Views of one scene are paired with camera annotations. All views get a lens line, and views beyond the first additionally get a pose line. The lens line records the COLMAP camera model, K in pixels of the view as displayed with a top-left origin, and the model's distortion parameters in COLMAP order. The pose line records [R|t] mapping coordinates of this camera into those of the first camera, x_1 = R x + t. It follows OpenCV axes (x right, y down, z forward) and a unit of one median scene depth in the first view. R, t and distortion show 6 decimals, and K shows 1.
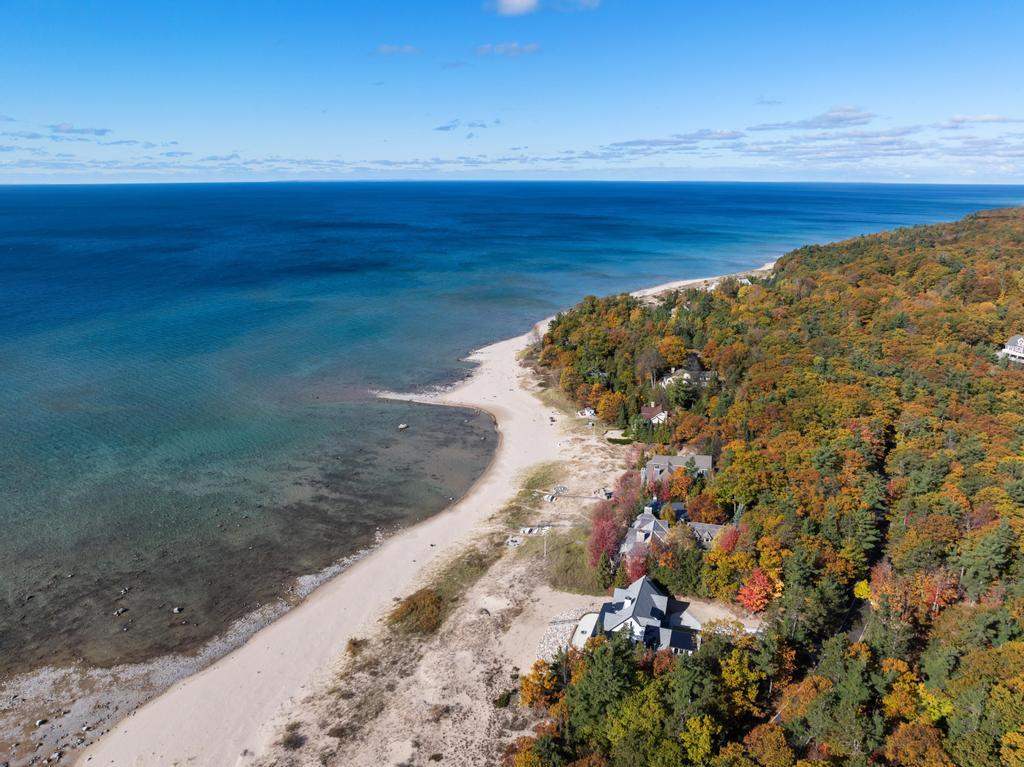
lens RADIAL K [[710.2, 0, 508.0], [0, 710.2, 389.4], [0, 0, 1]] dist [-0.012686, -0.007234]
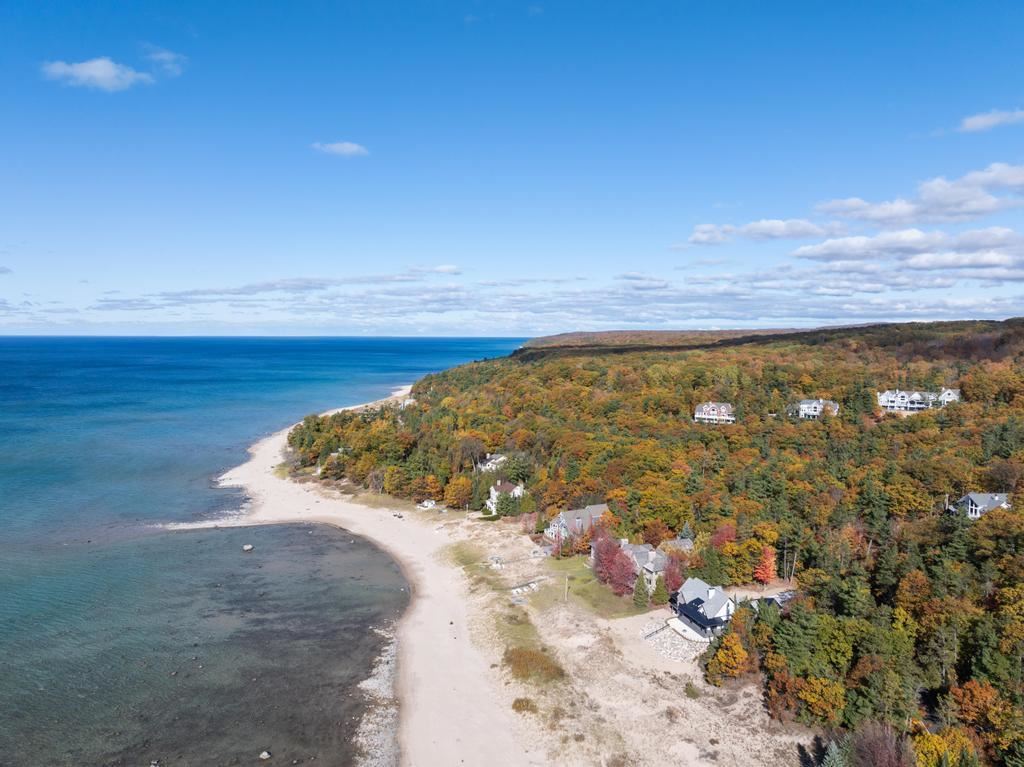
lens RADIAL K [[710.2, 0, 508.5], [0, 710.2, 380.2], [0, 0, 1]] dist [-0.012686, -0.007234]
pose [[0.802919, -0.025862, 0.595527, -0.691313], [0.158983, 0.972160, -0.172130, 0.091252], [-0.574496, 0.232885, 0.784678, 0.158354]]
